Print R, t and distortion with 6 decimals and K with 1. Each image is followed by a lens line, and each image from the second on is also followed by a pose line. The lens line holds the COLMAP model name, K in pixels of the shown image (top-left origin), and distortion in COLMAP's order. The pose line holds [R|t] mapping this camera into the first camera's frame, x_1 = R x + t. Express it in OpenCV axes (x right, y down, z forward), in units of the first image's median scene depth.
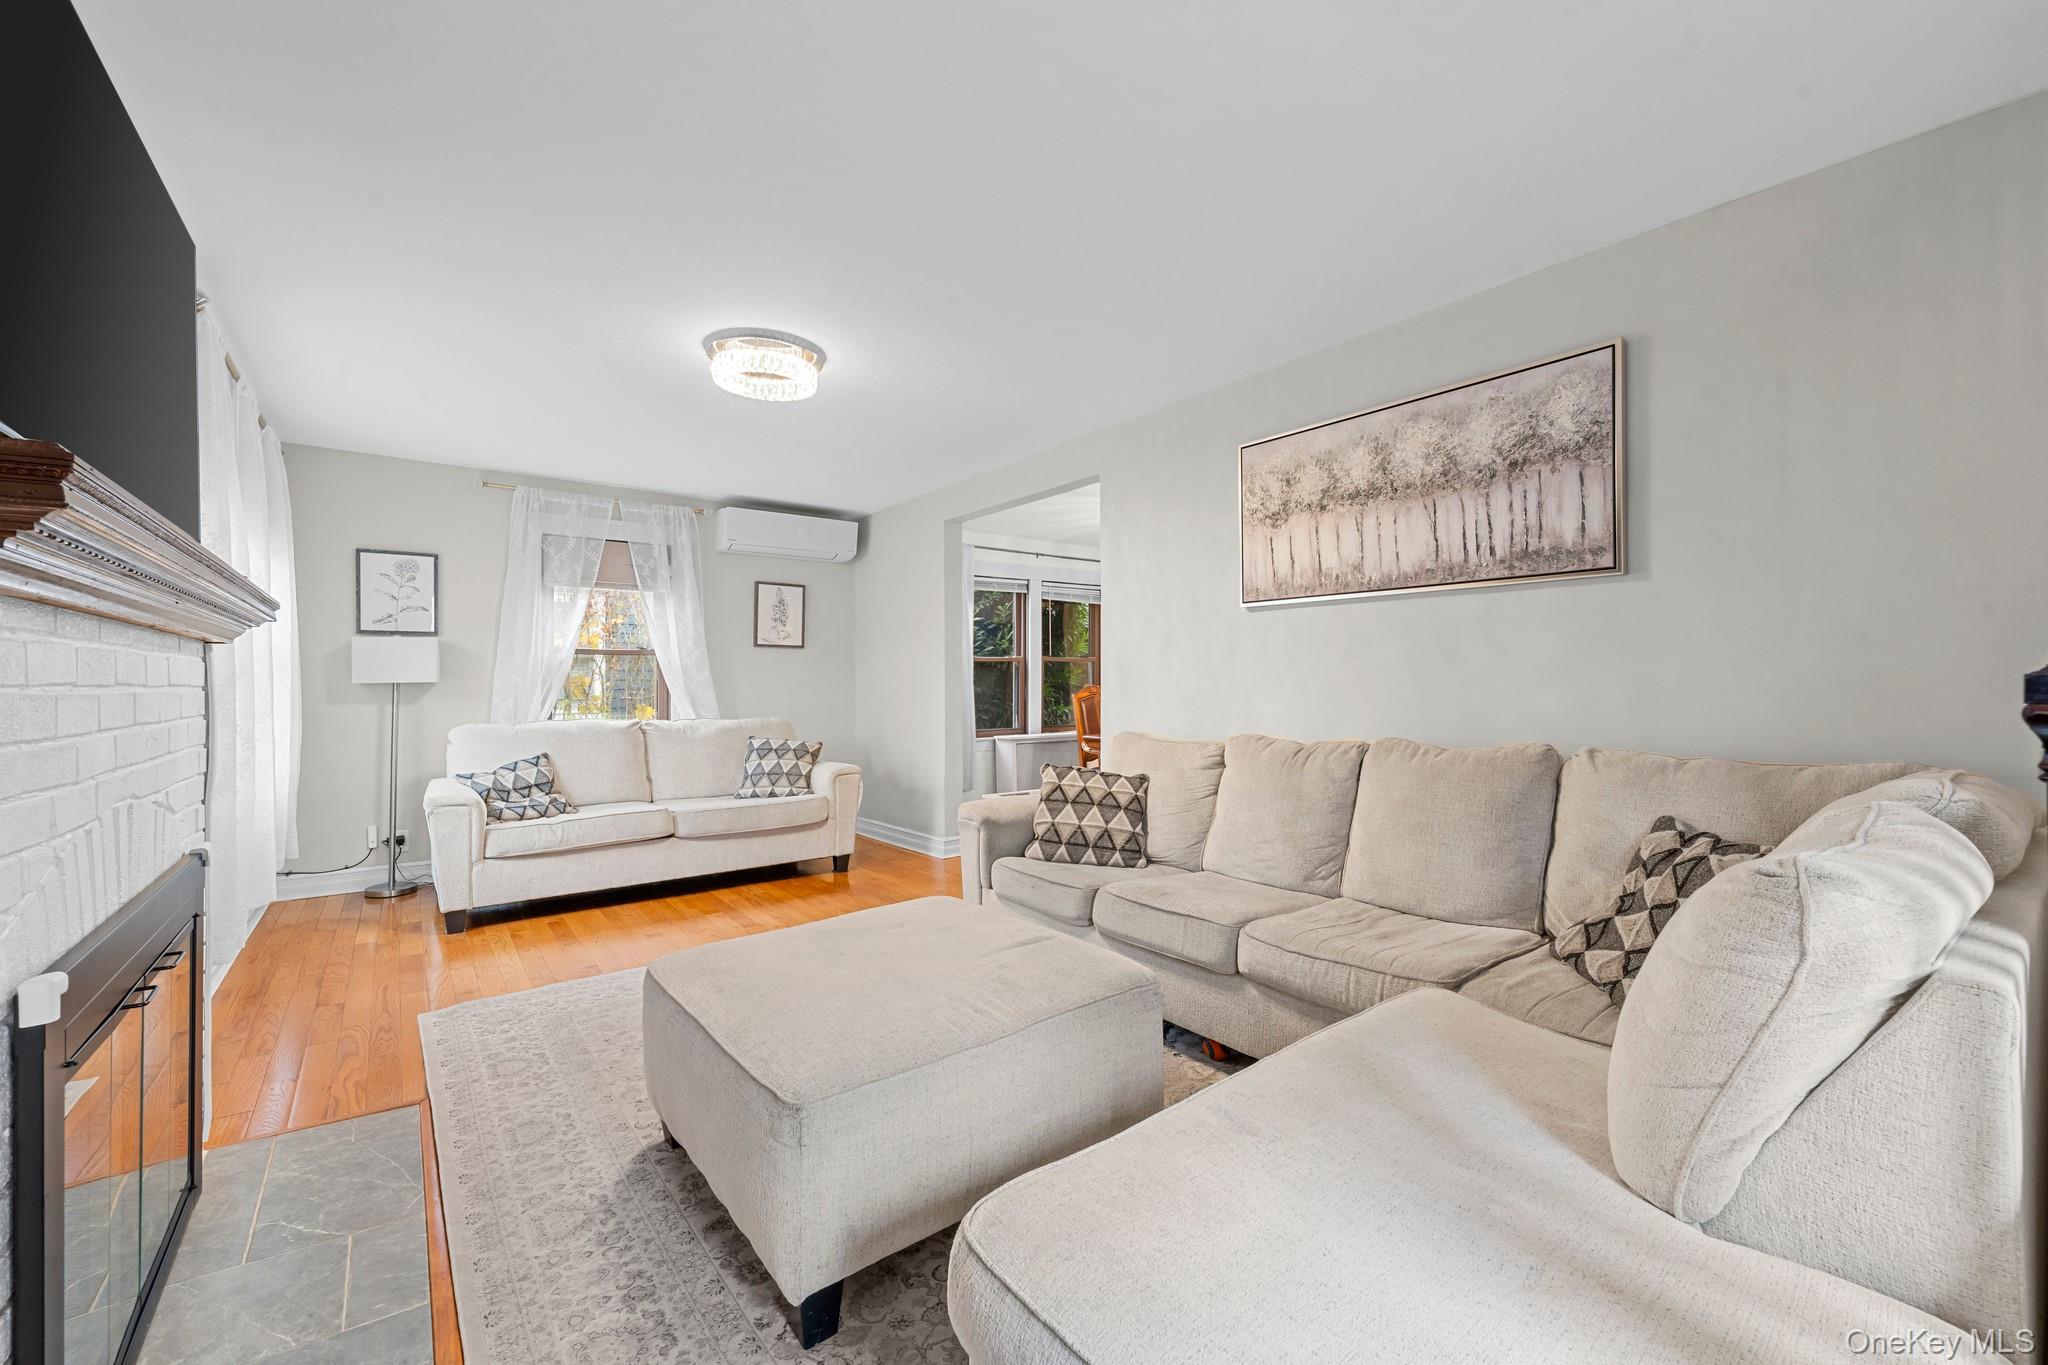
lens RADIAL K [[842.1, 0, 1024.0], [0, 842.1, 682.5], [0, 0, 1]] dist [-0.000502, -0.000067]
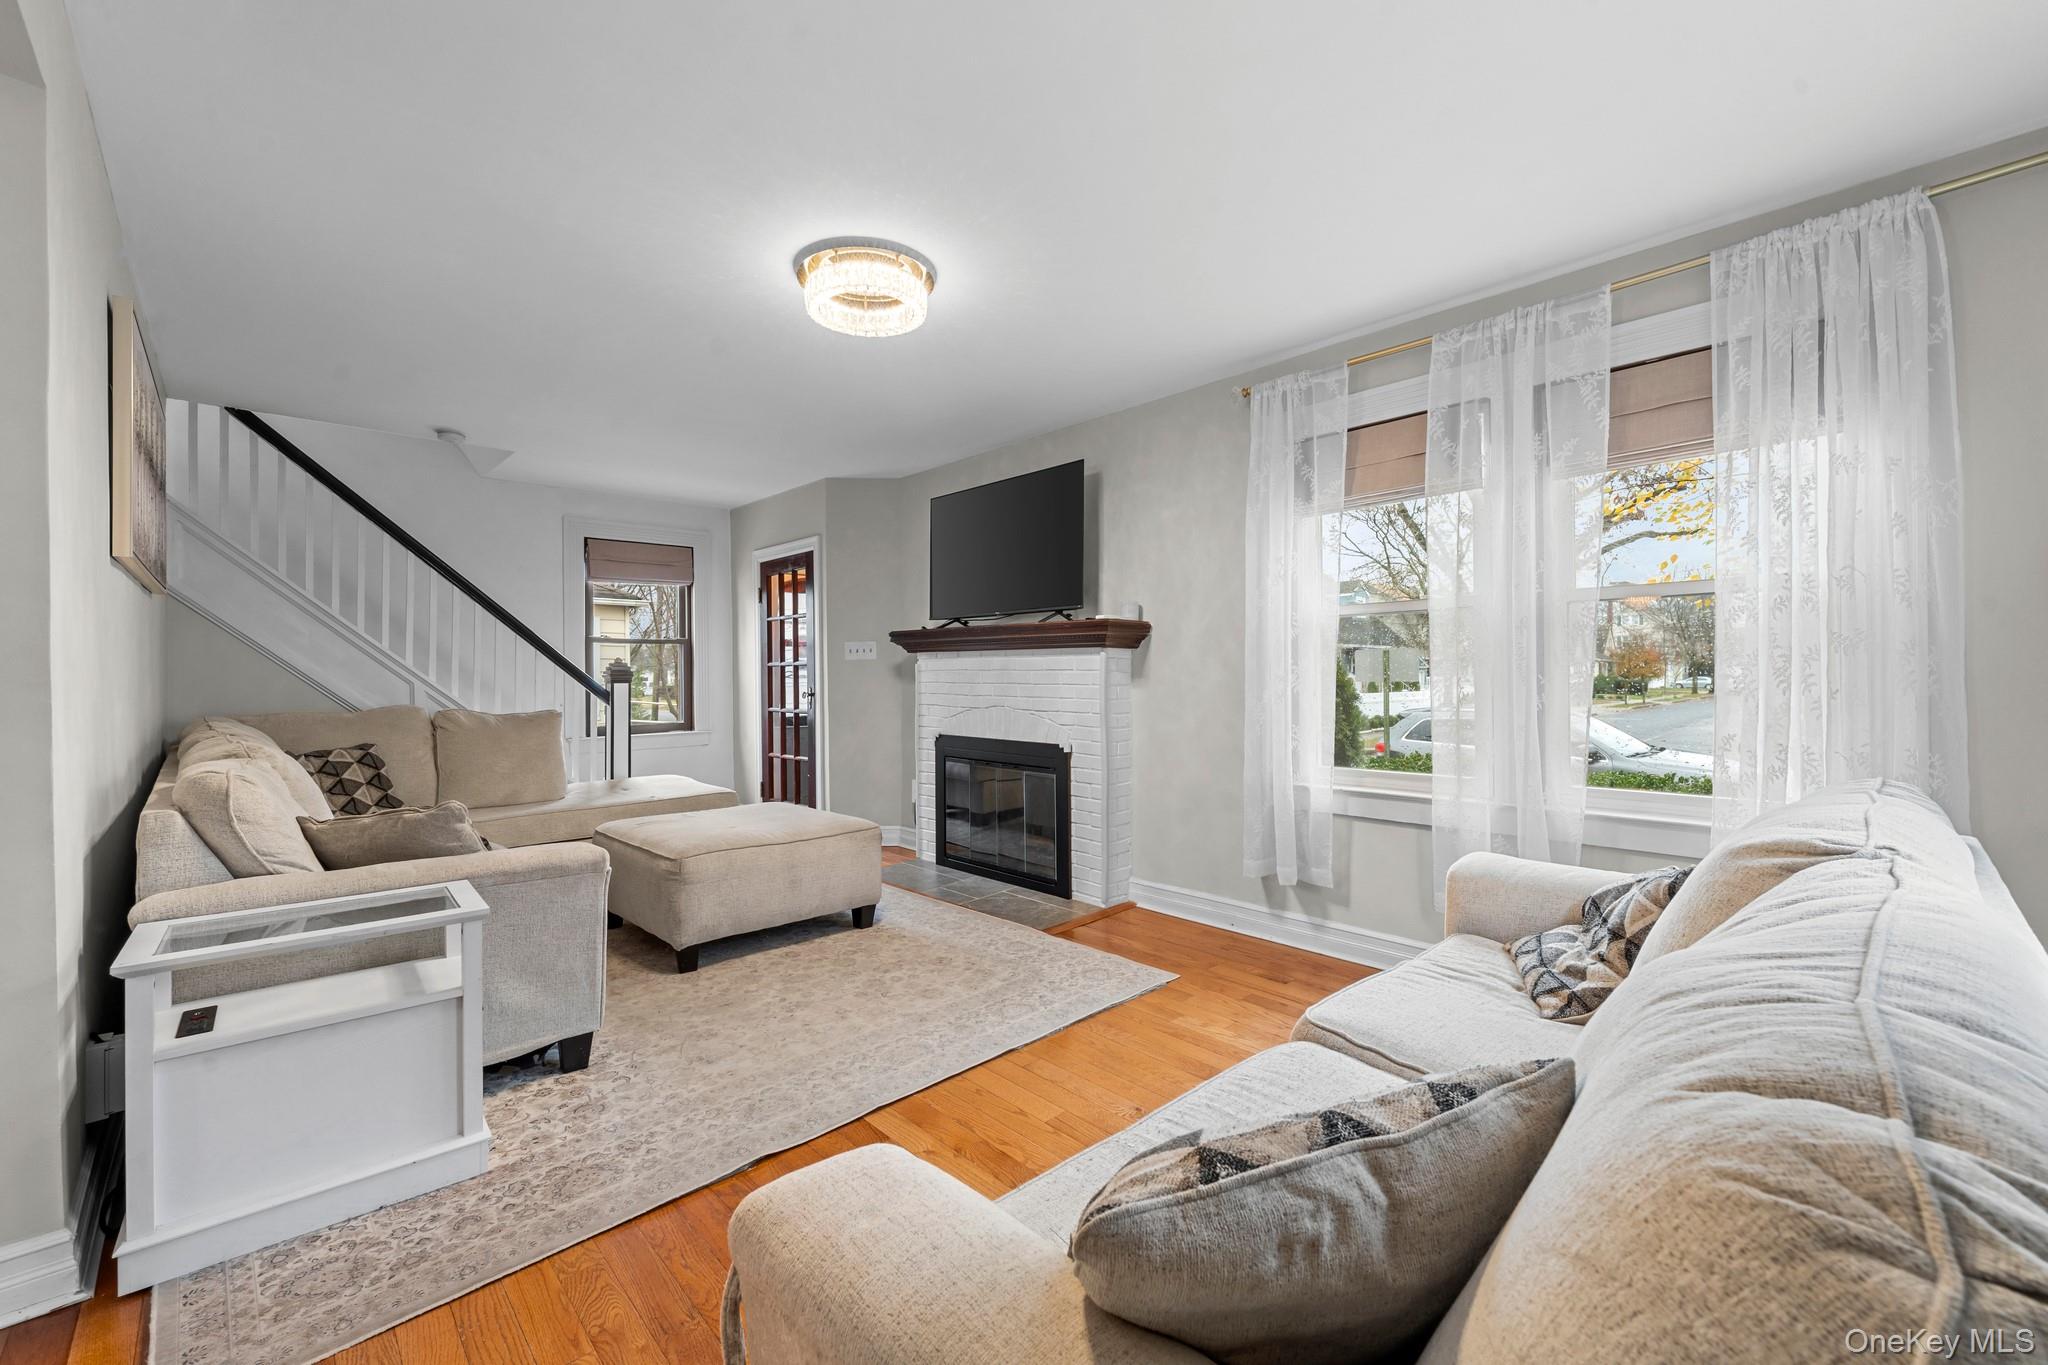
lens RADIAL K [[820.3, 0, 1028.7], [0, 820.3, 672.6], [0, 0, 1]] dist [0.000955, -0.000055]
pose [[-0.993615, 0.006751, -0.112622, -0.380622], [0.006612, 0.999977, 0.001610, 0.002612], [0.112630, 0.000855, -0.993637, 1.879899]]
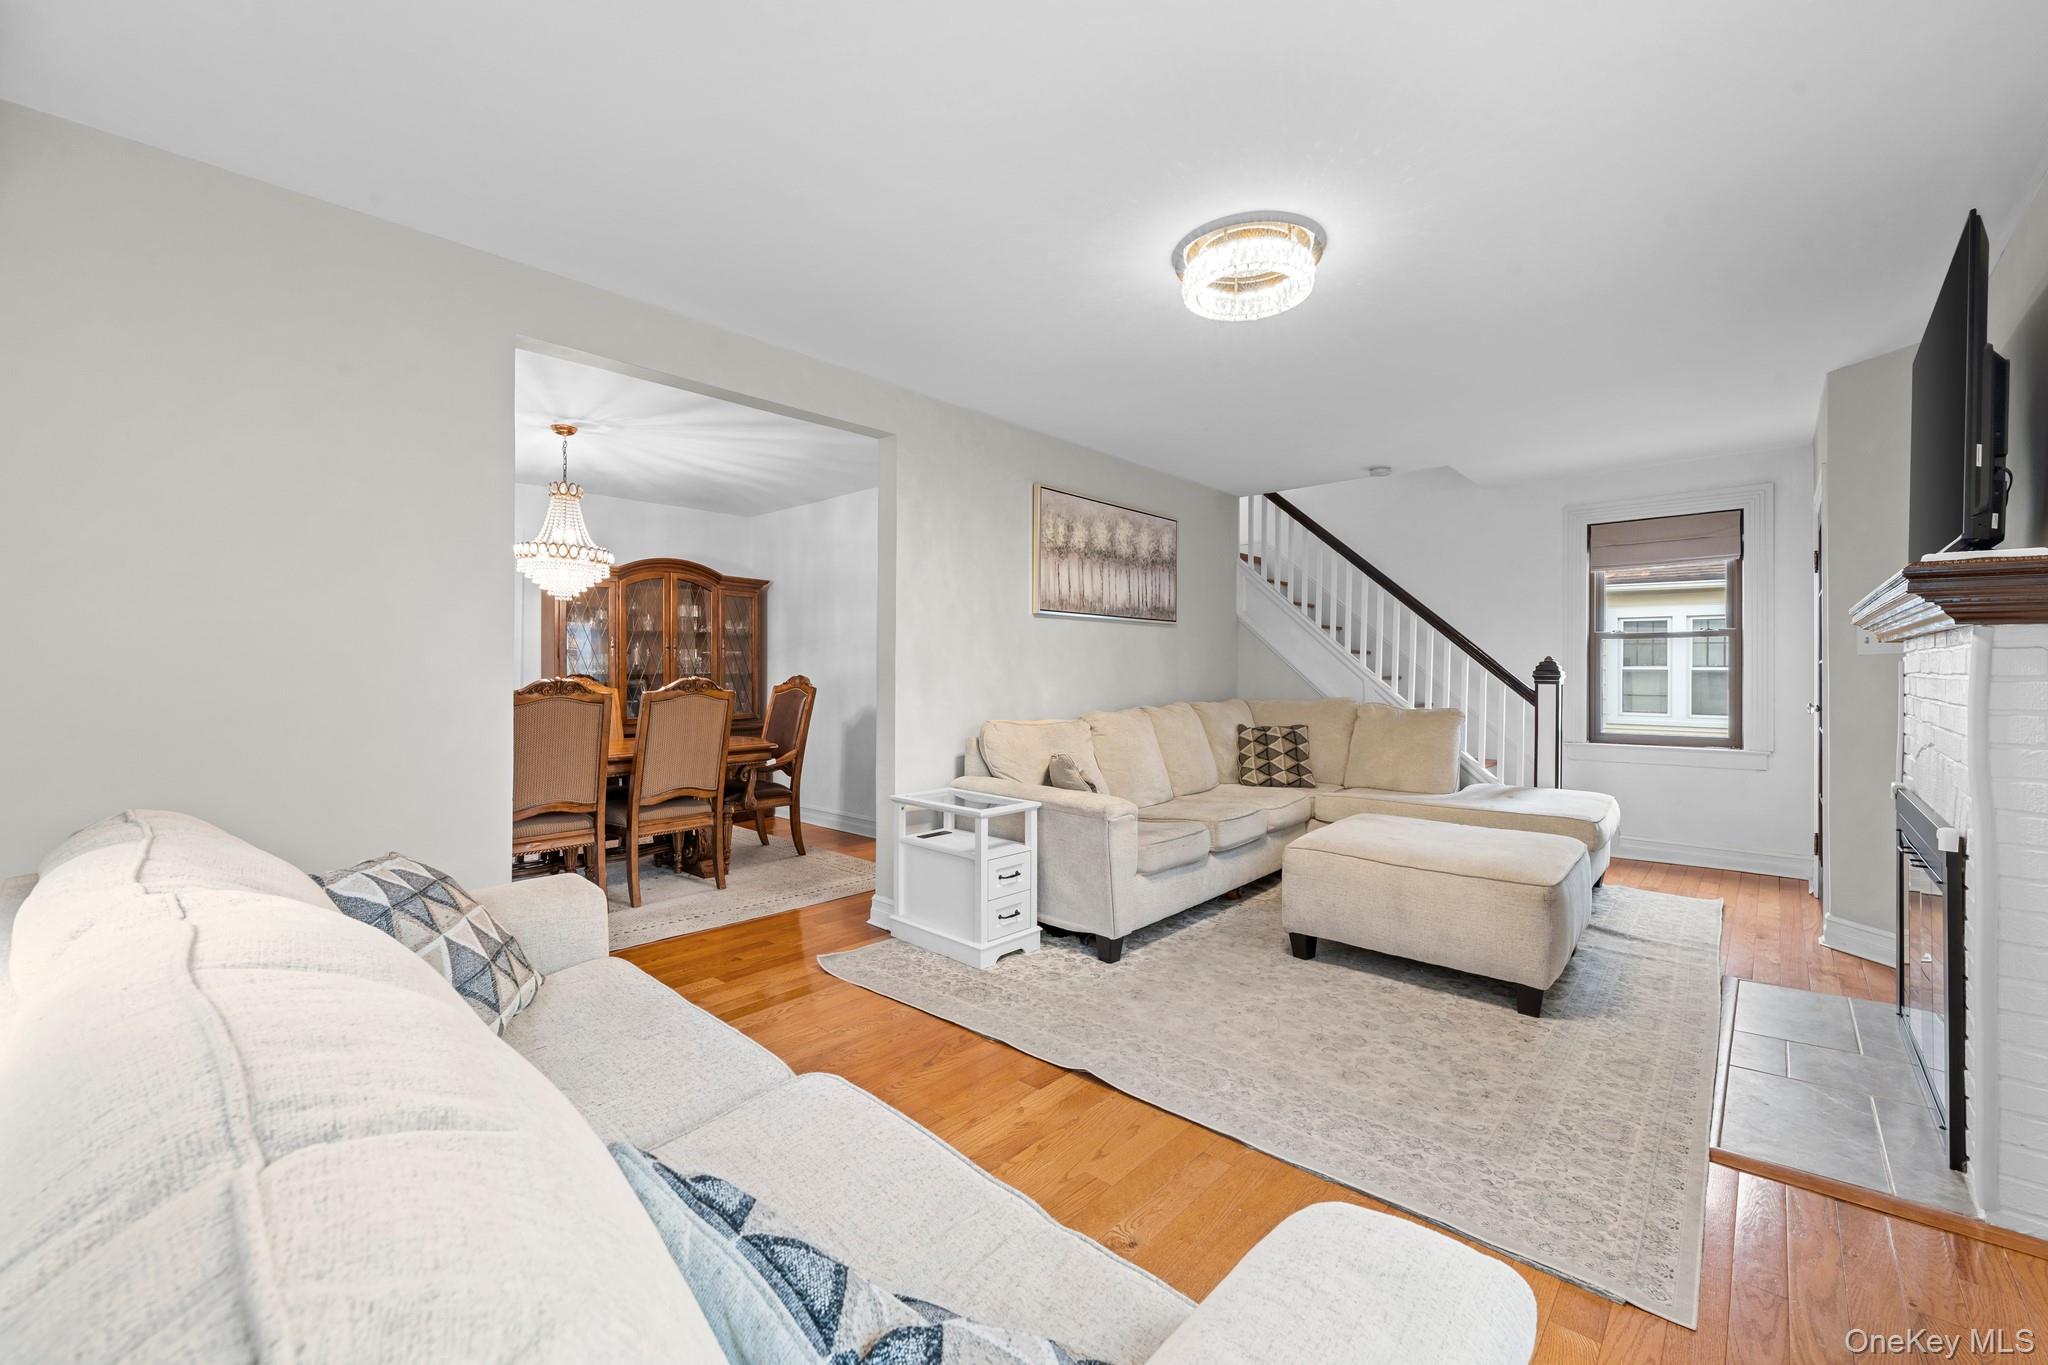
lens RADIAL K [[820.3, 0, 1028.7], [0, 820.3, 672.6], [0, 0, 1]] dist [0.000955, -0.000055]
pose [[-0.192150, -0.003355, 0.981360, -1.048495], [-0.000527, 0.999994, 0.003316, -0.005257], [-0.981365, 0.000120, -0.192150, 1.386542]]
